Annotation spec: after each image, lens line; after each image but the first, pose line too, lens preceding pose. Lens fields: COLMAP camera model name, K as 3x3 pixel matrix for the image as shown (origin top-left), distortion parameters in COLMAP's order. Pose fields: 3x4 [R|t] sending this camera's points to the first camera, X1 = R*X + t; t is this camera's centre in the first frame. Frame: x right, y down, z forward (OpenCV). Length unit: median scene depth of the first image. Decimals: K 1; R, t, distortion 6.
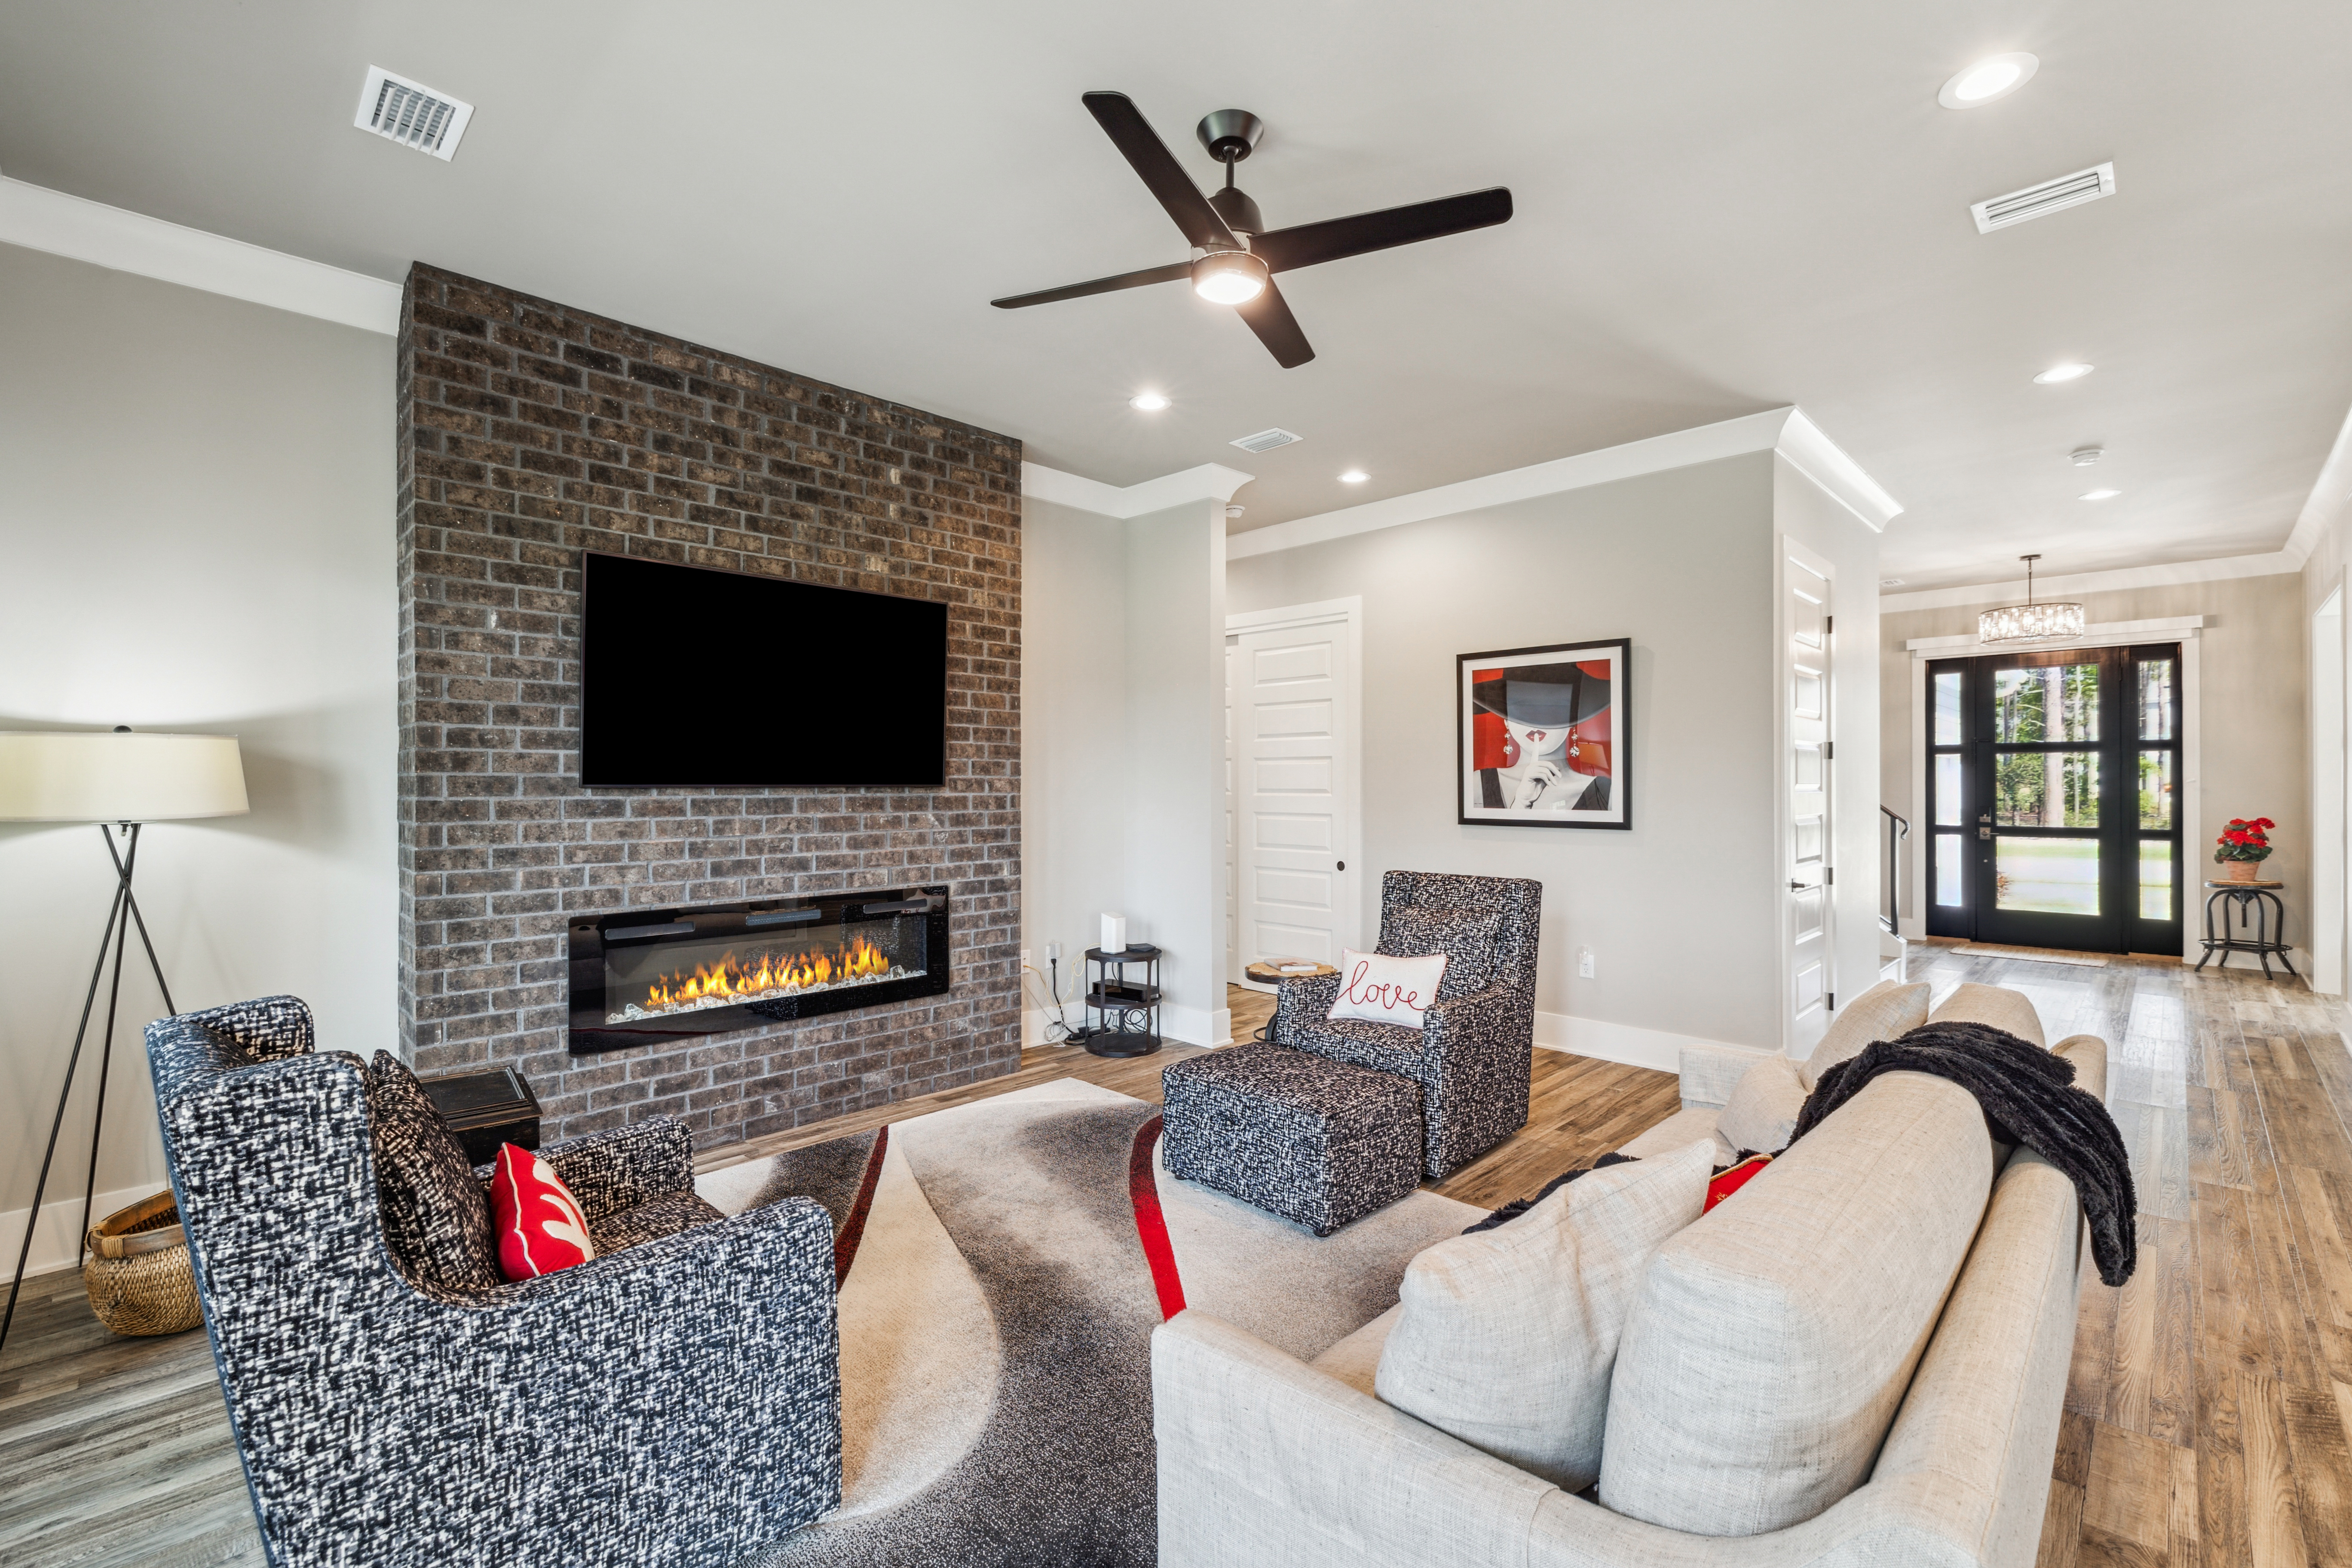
lens RADIAL K [[1001.9, 0, 1179.7], [0, 1001.9, 778.9], [0, 0, 1]] dist [0.000994, 0.000342]
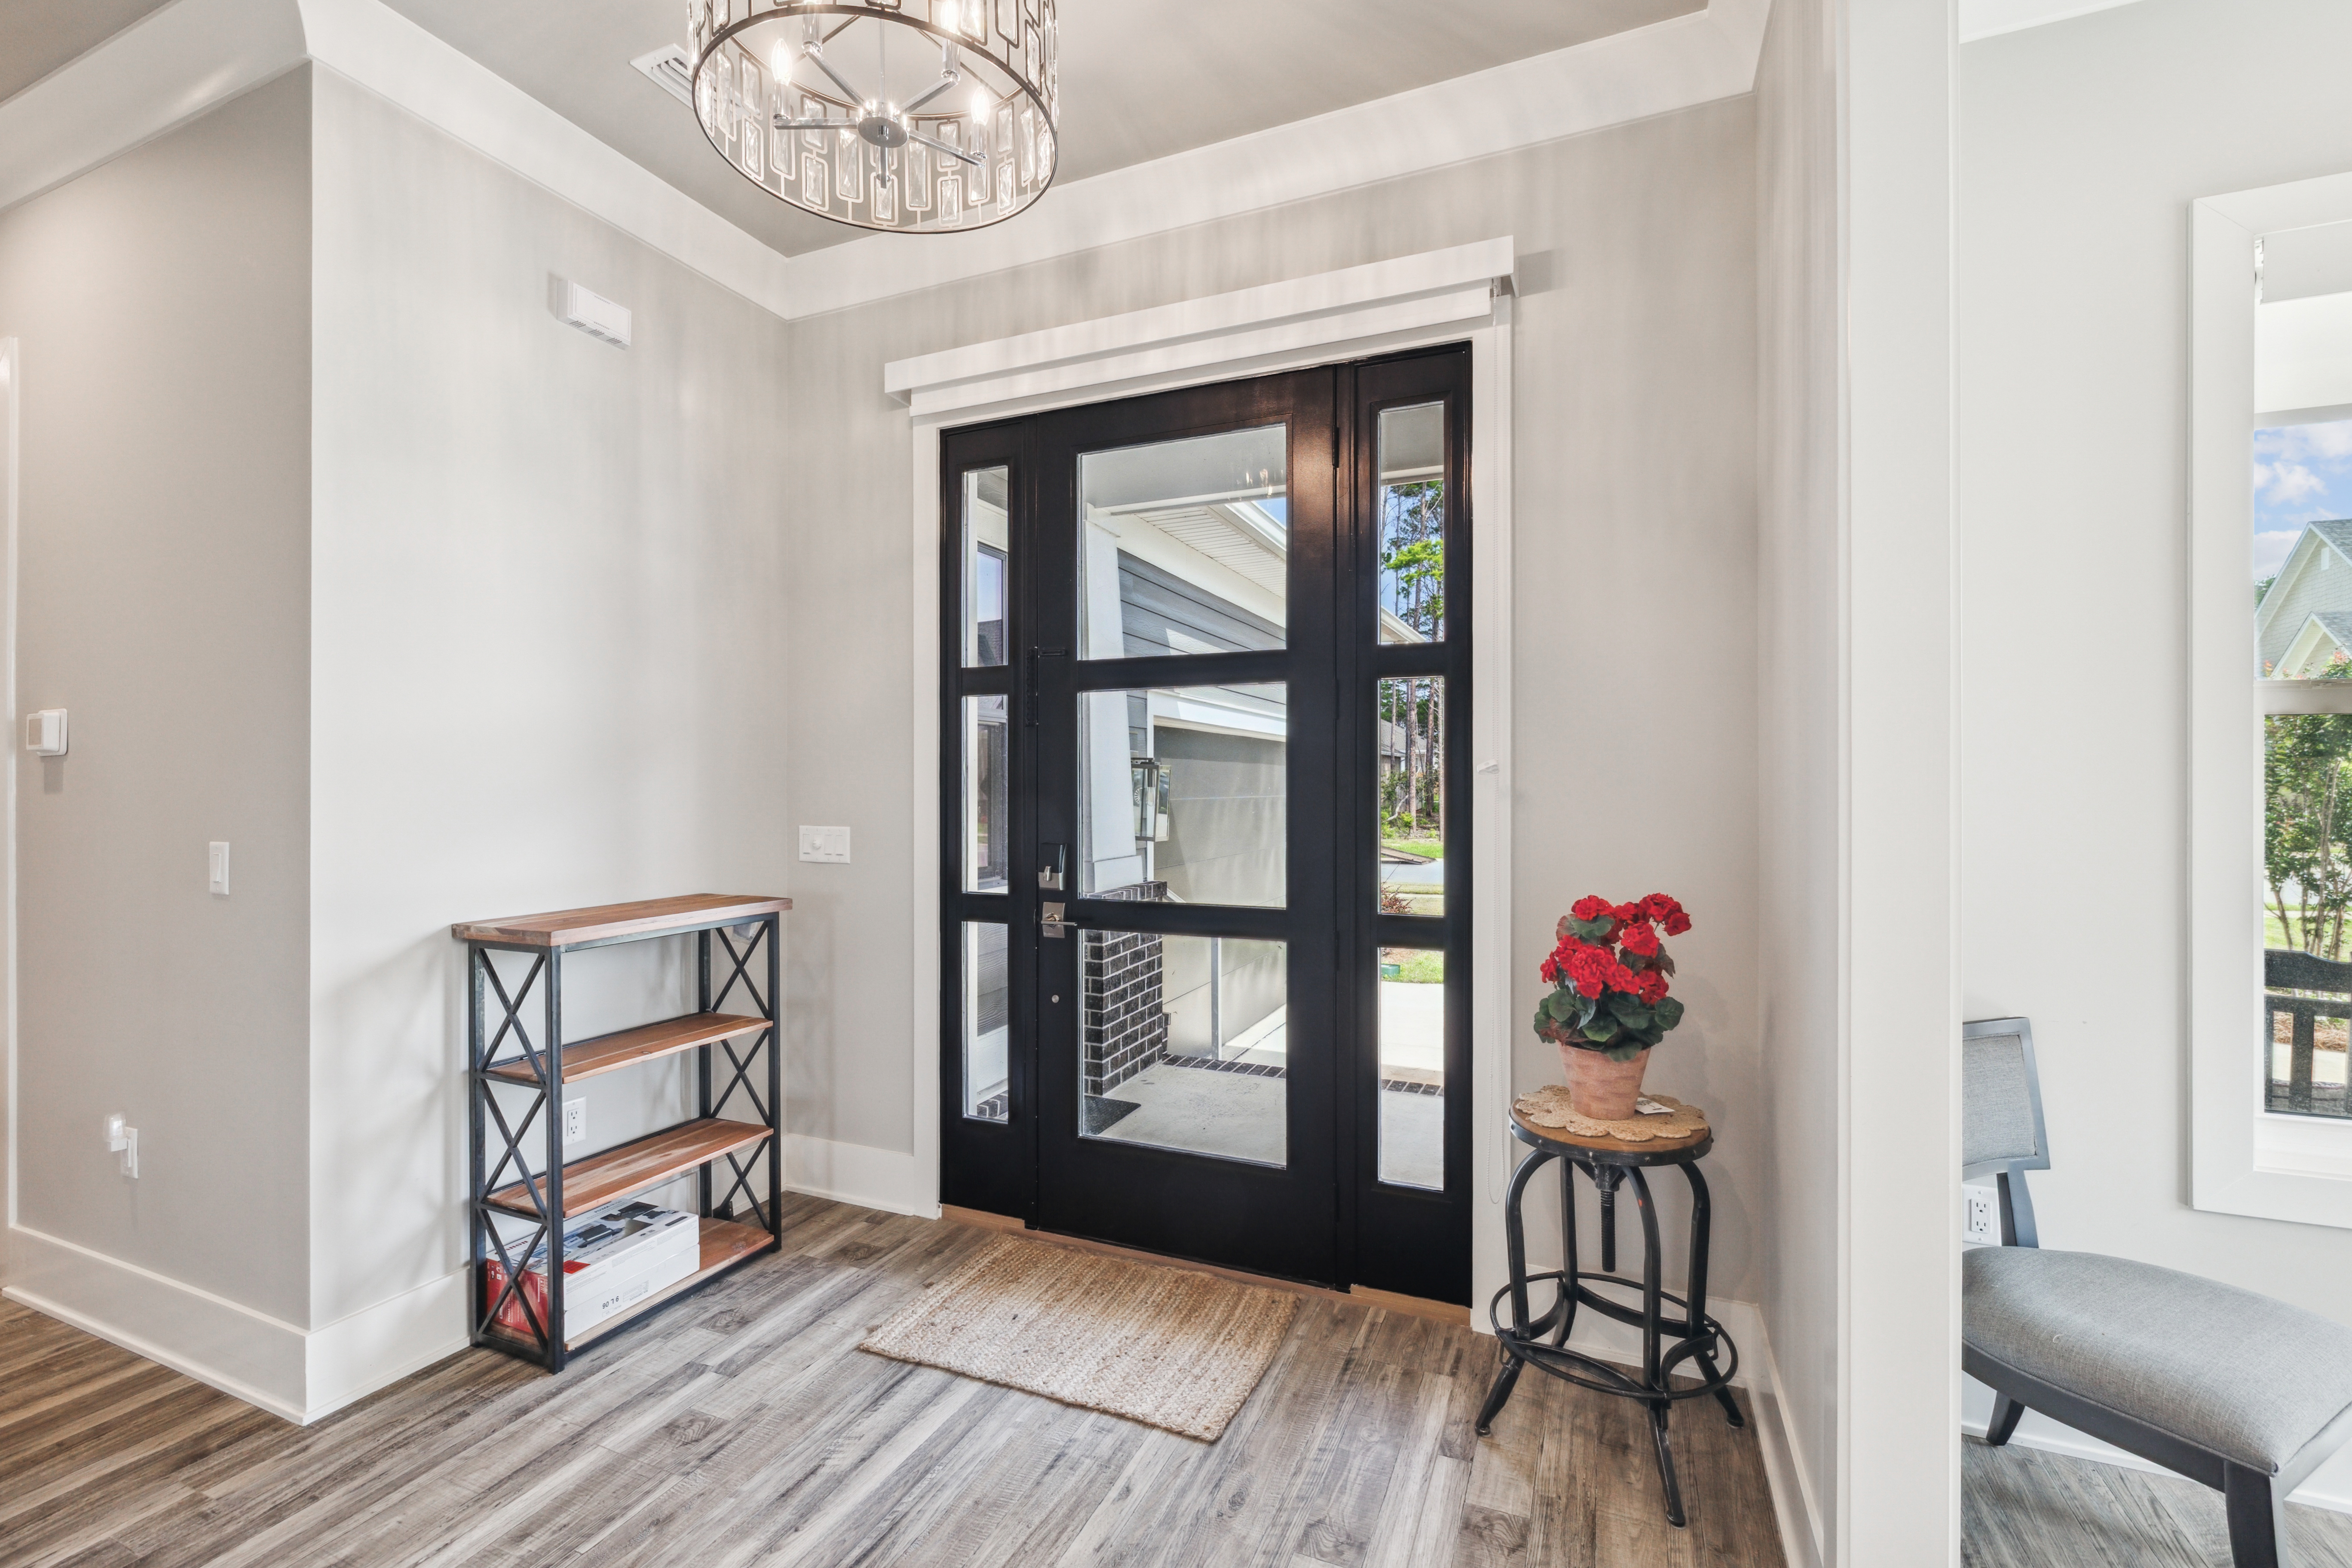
lens RADIAL K [[1001.9, 0, 1174.0], [0, 1001.9, 784.3], [0, 0, 1]] dist [0.000994, 0.000342]
pose [[0.932800, 0.001878, 0.360391, 1.340161], [-0.002107, 0.999998, 0.000241, 0.012295], [-0.360389, -0.000984, 0.932801, 1.237778]]
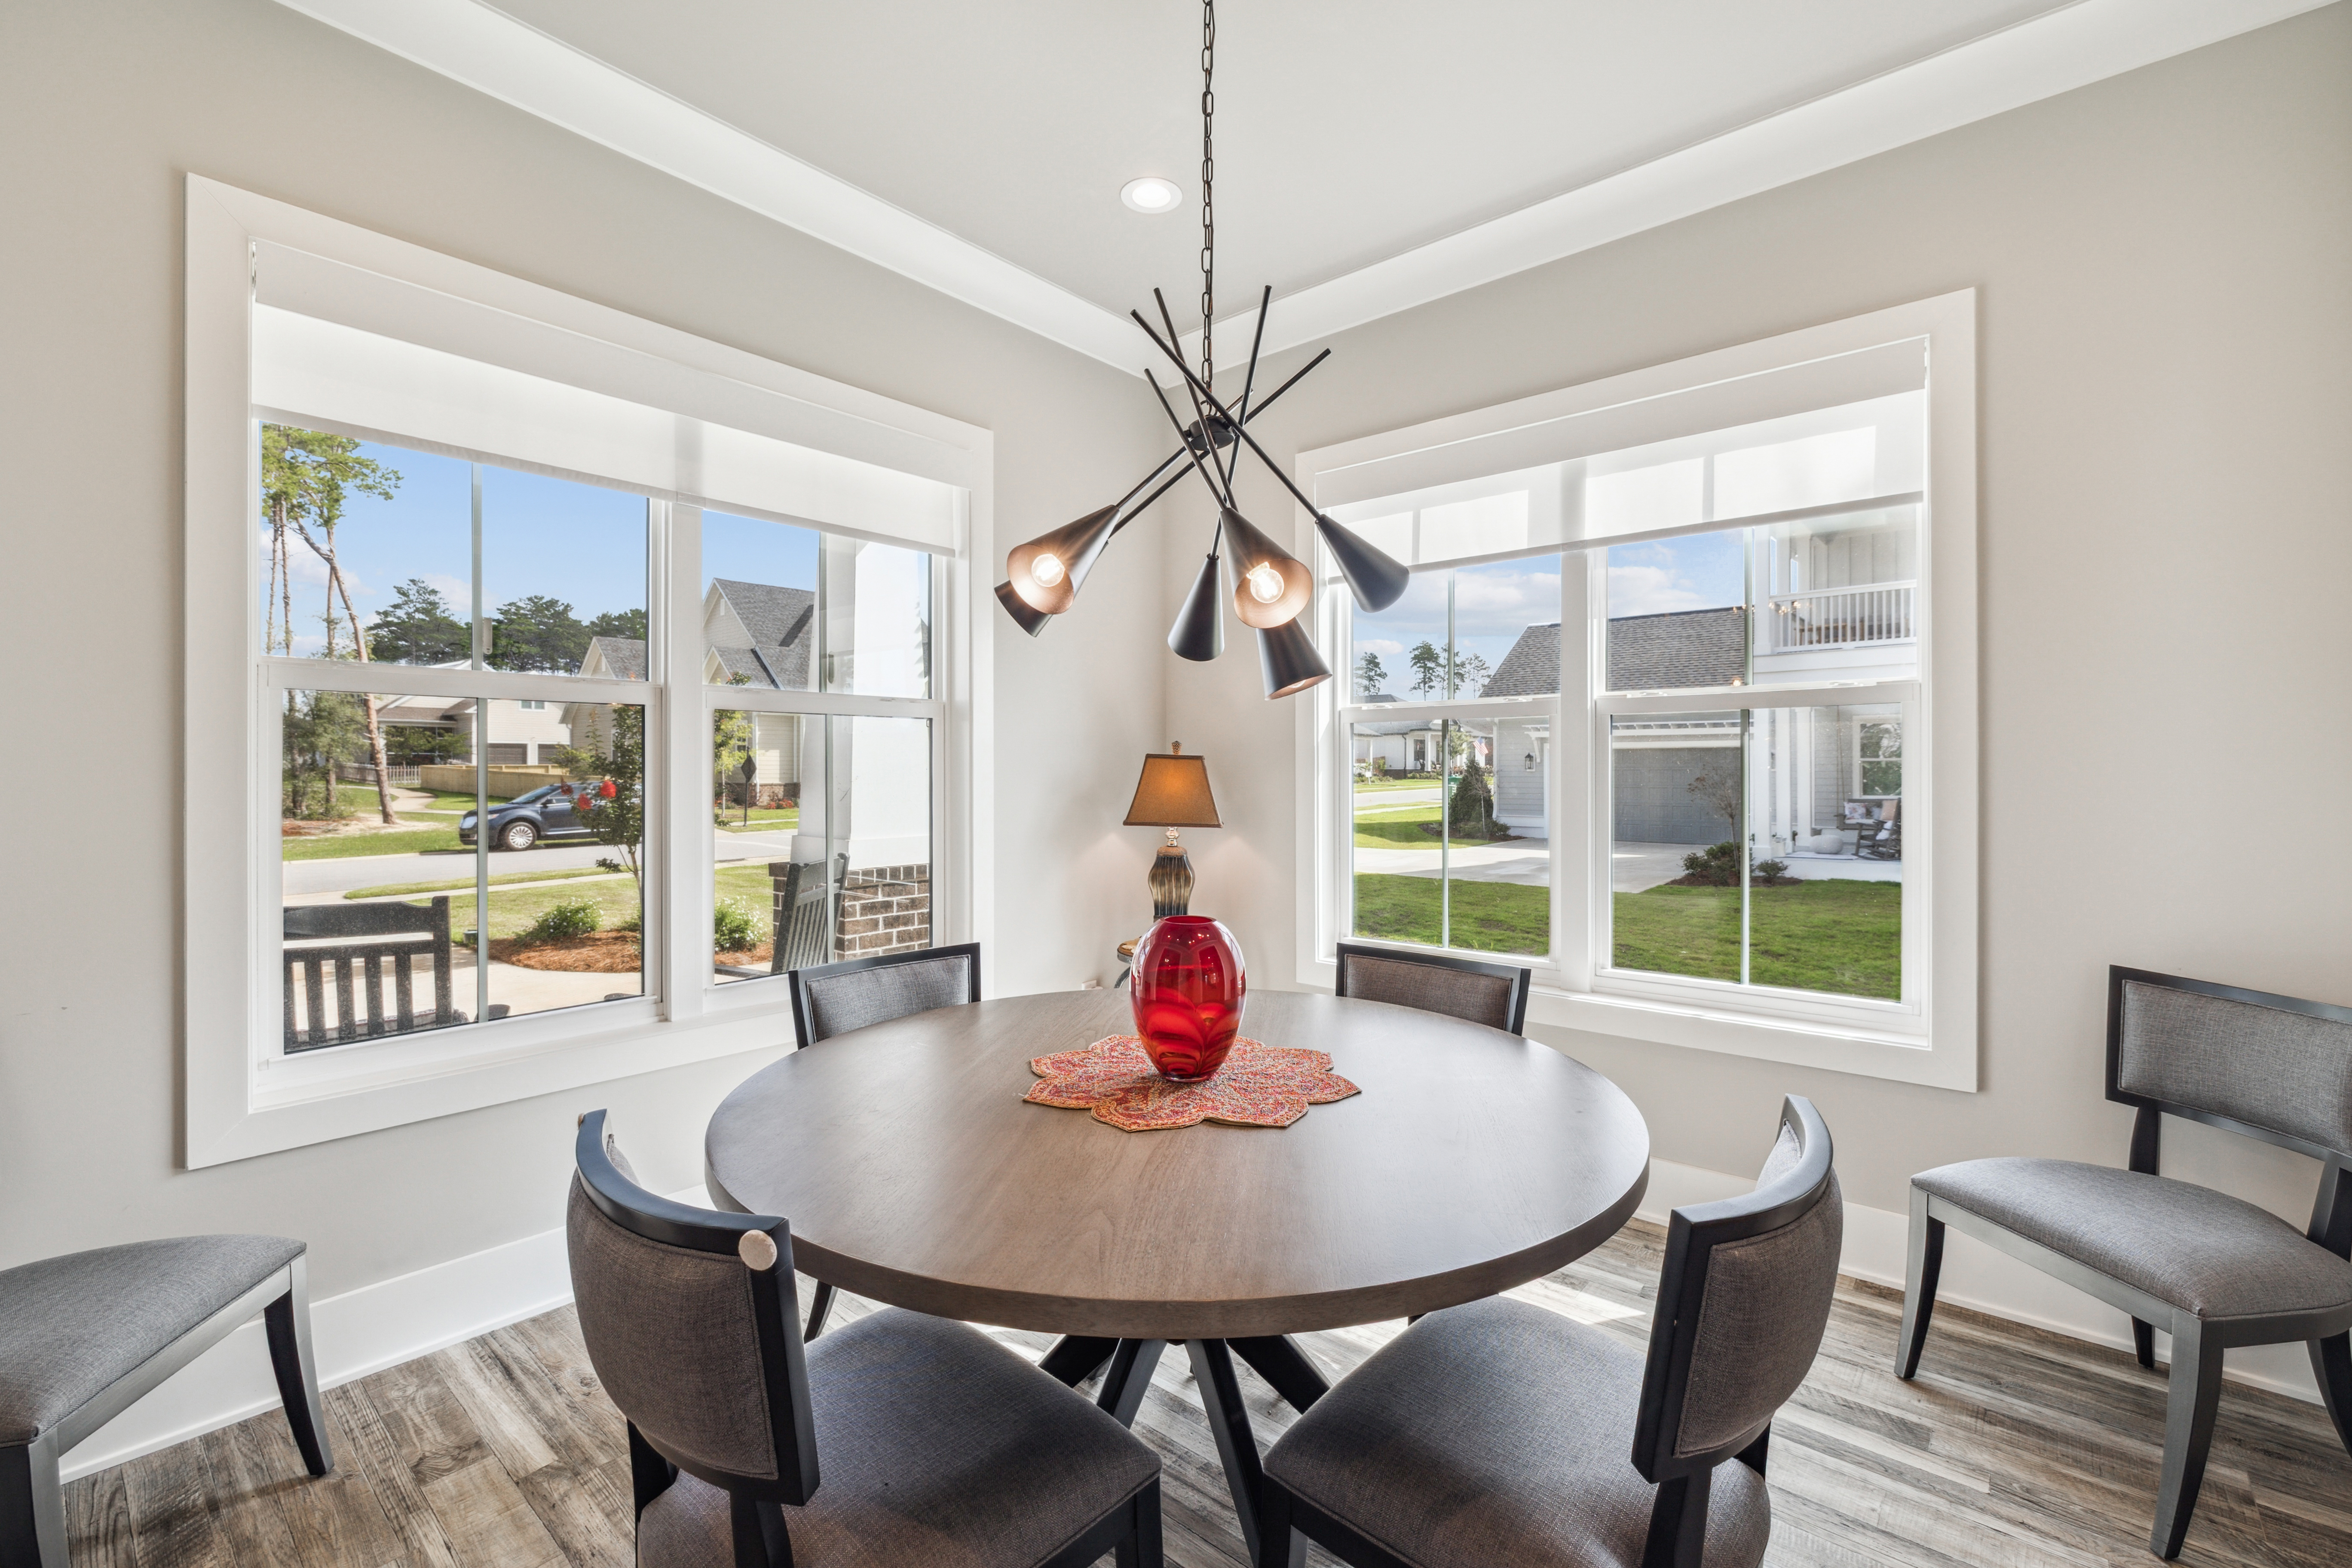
lens RADIAL K [[1001.9, 0, 1190.1], [0, 1001.9, 779.4], [0, 0, 1]] dist [0.000994, 0.000342]
pose [[-0.067013, -0.003321, 0.997747, 1.438882], [-0.003213, 0.999990, 0.003113, 0.020808], [-0.997747, -0.002998, -0.067023, 1.078346]]
